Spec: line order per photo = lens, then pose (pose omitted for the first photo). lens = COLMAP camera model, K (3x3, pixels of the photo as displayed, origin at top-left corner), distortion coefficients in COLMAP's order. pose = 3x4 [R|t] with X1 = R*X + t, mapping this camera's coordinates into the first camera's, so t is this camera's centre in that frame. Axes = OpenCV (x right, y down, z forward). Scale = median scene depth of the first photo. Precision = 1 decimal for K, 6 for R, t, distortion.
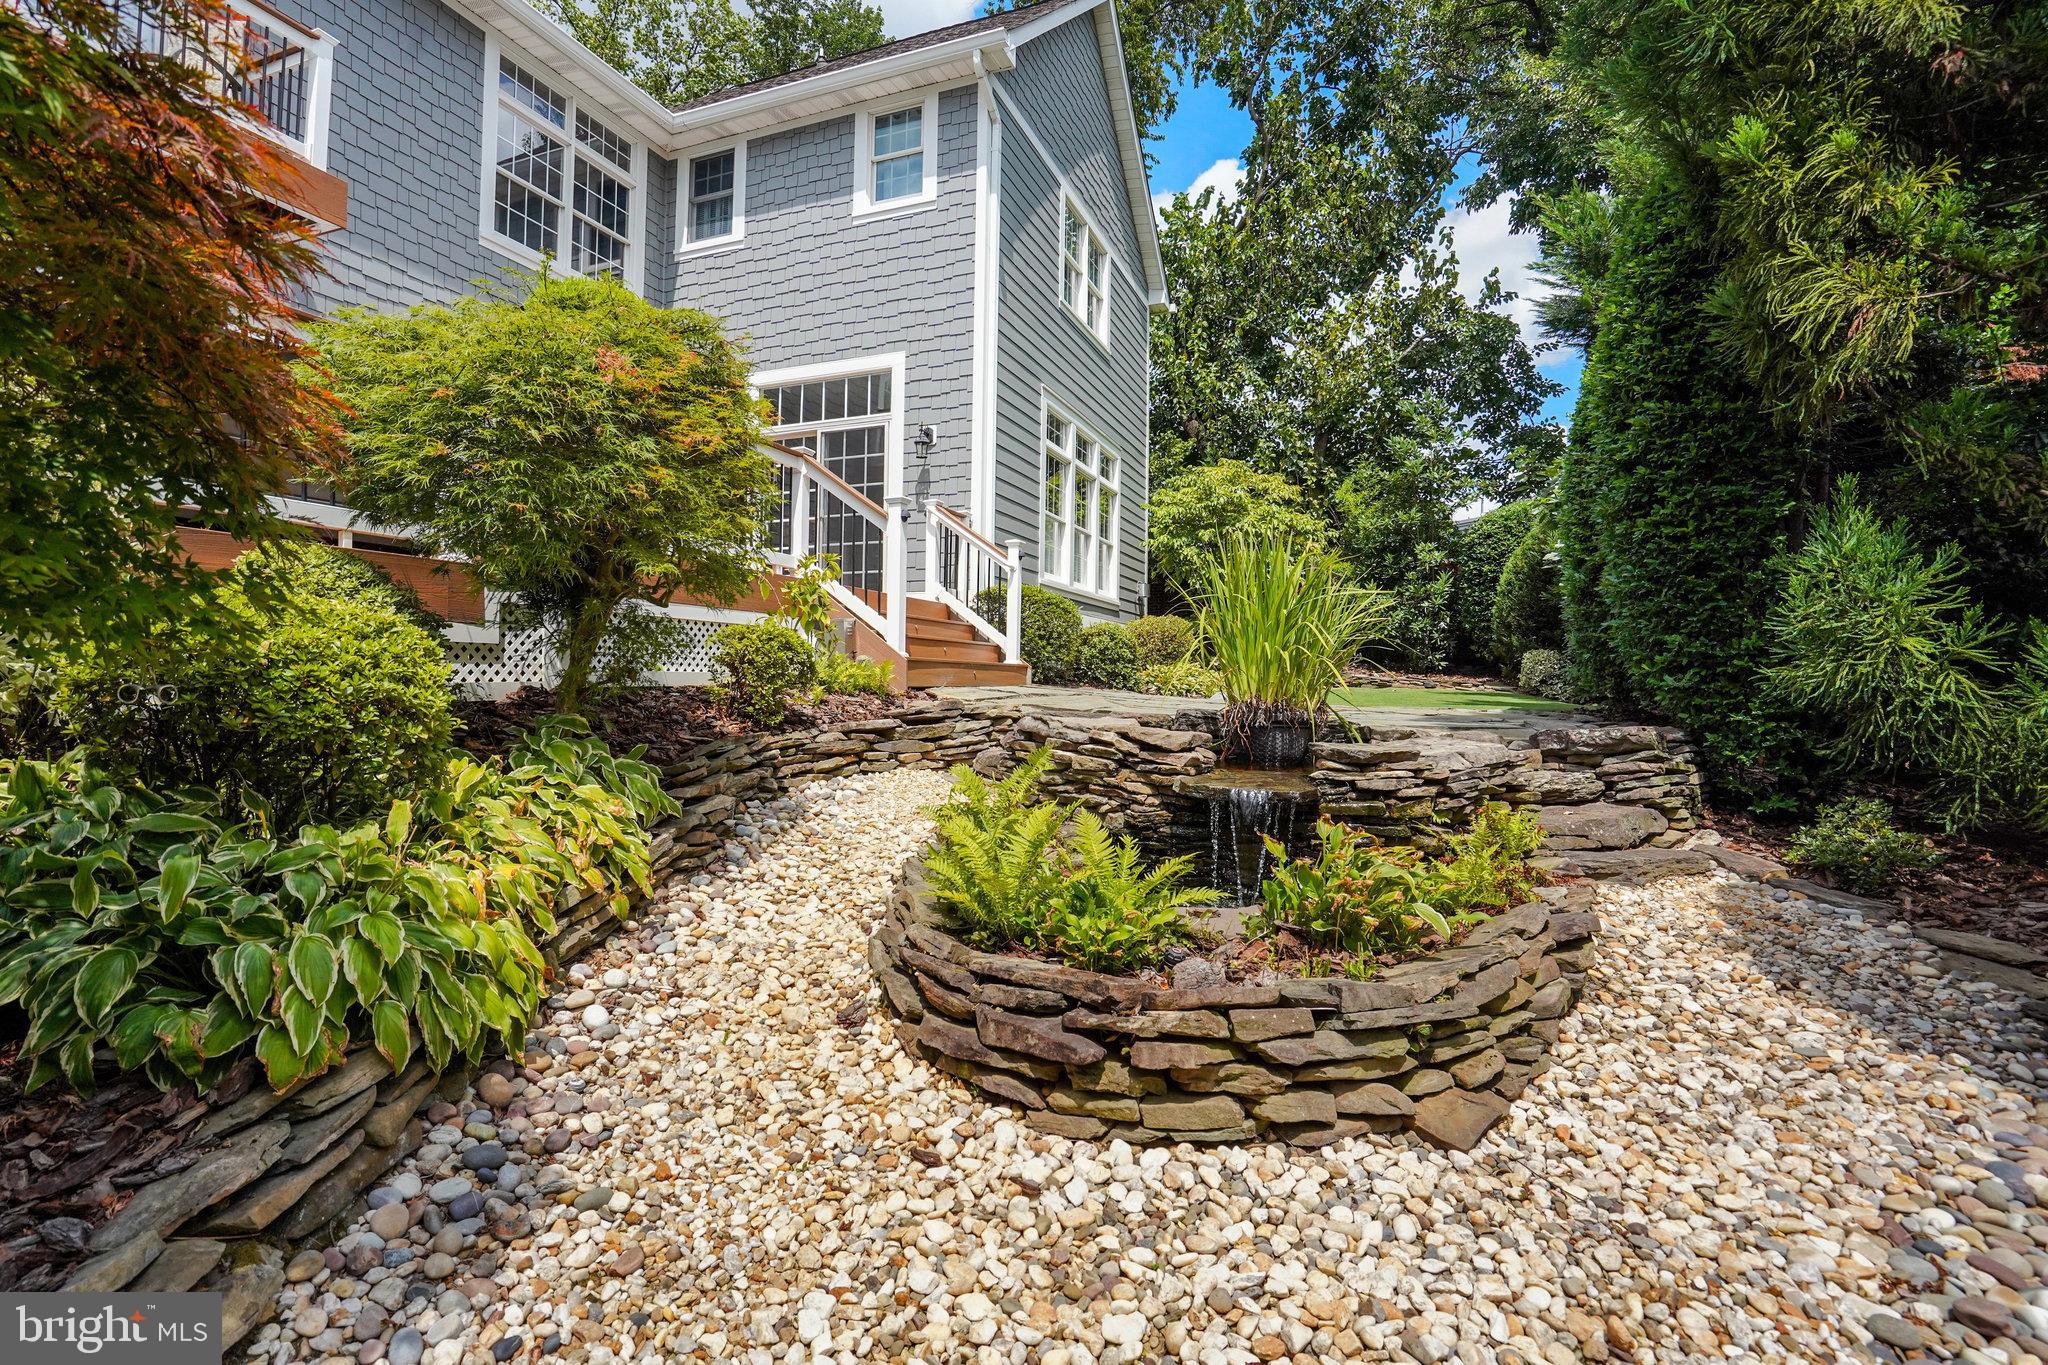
lens RADIAL K [[964.0, 0, 1011.2], [0, 964.0, 685.8], [0, 0, 1]] dist [-0.044896, 0.014715]
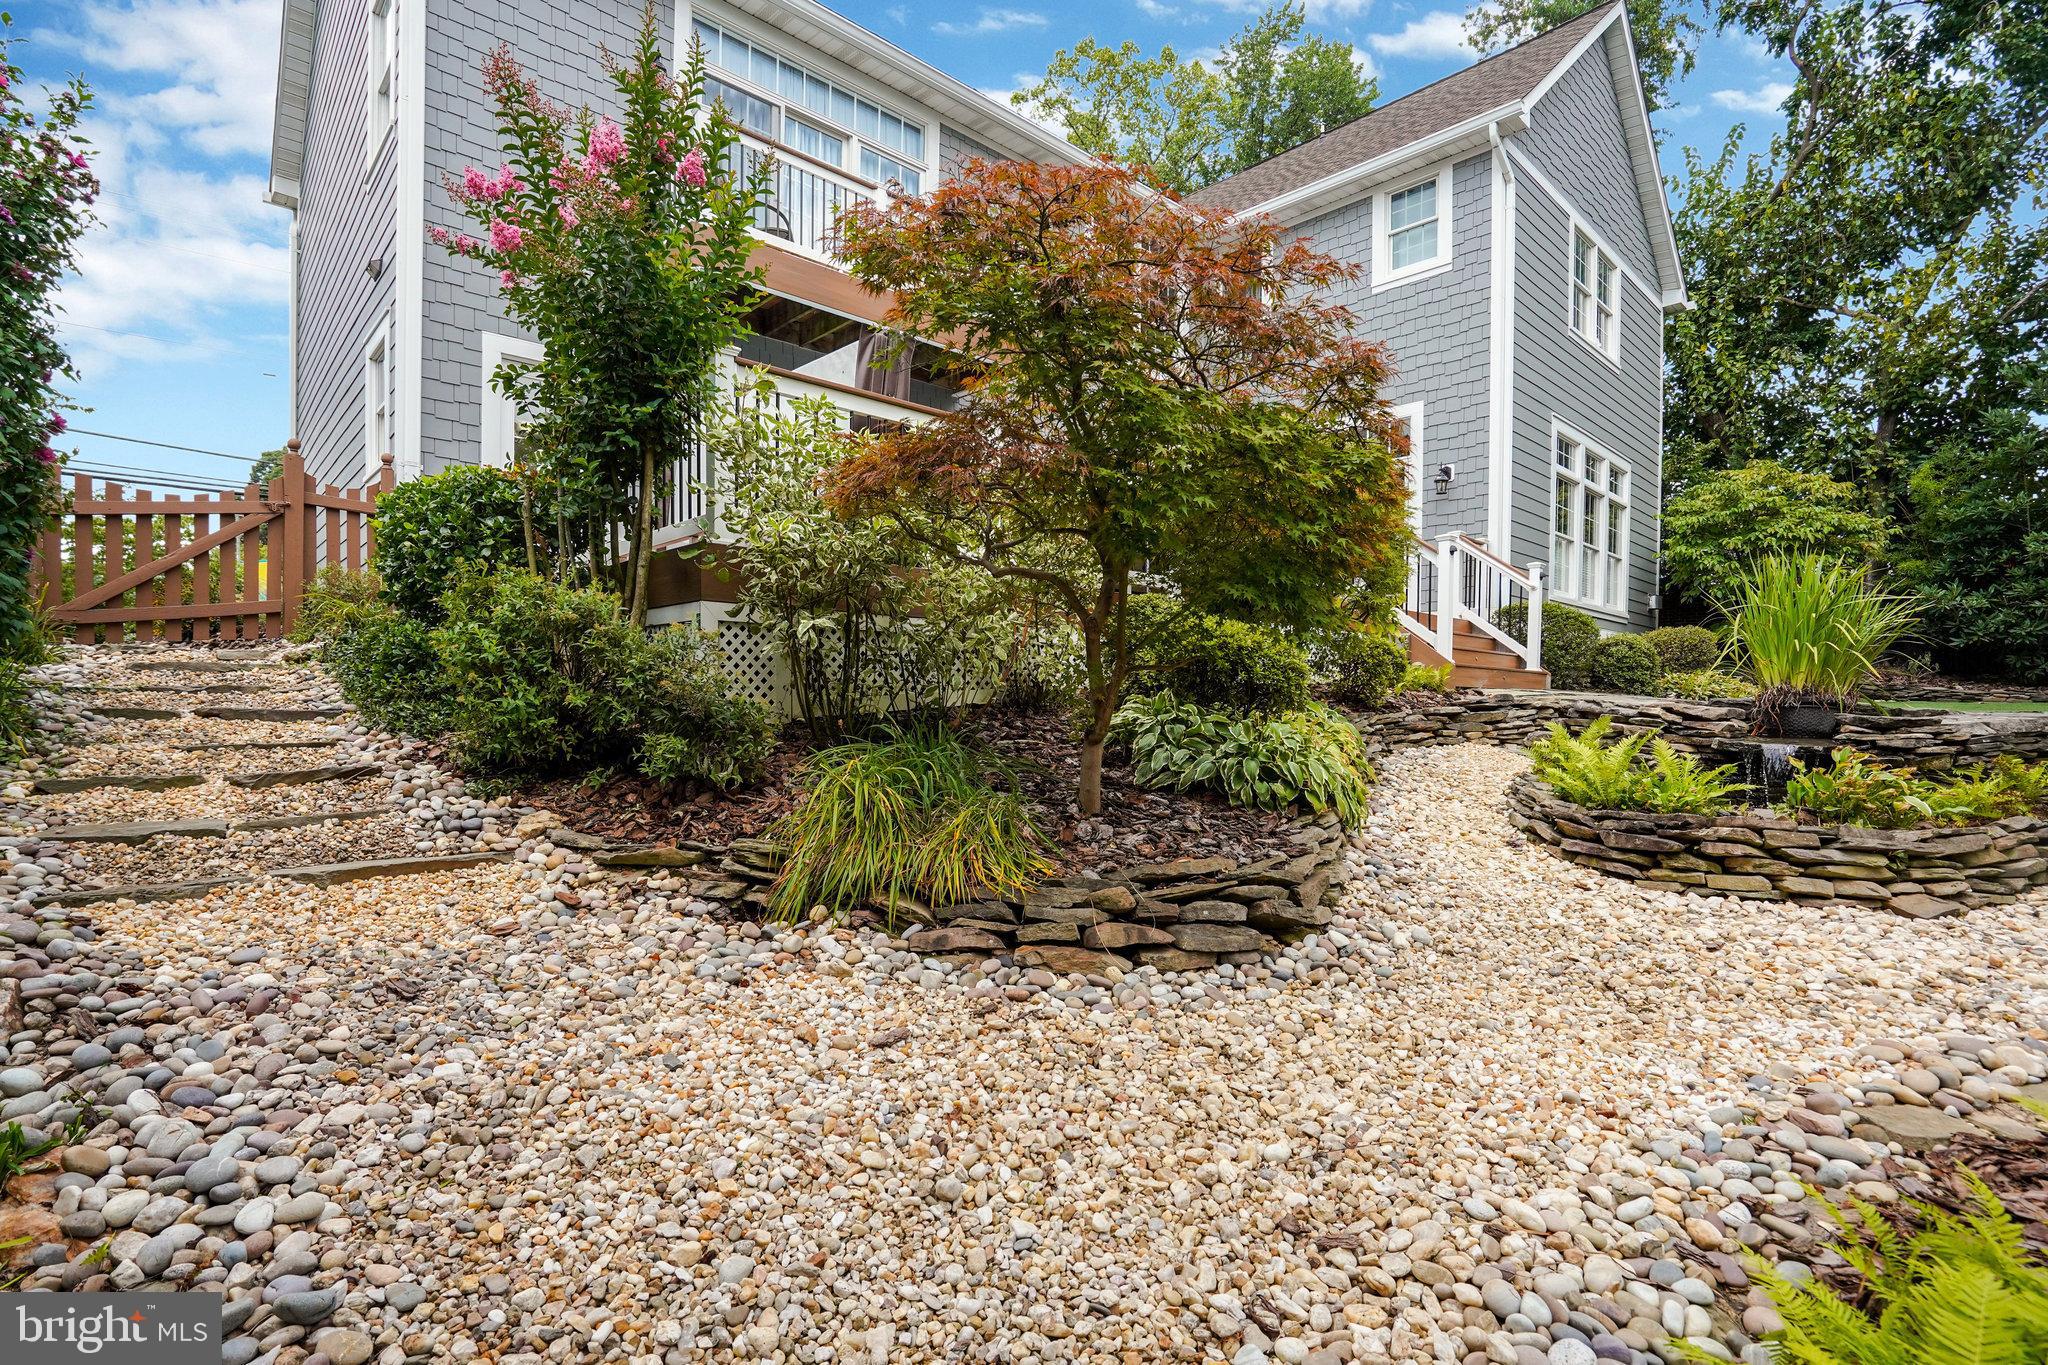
lens RADIAL K [[964.0, 0, 1038.6], [0, 964.0, 730.2], [0, 0, 1]] dist [-0.044896, 0.014715]
pose [[0.910312, 0.009988, -0.413803, -0.055997], [-0.002163, 0.999810, 0.019374, 0.022898], [0.413918, -0.016742, 0.910160, -0.235263]]
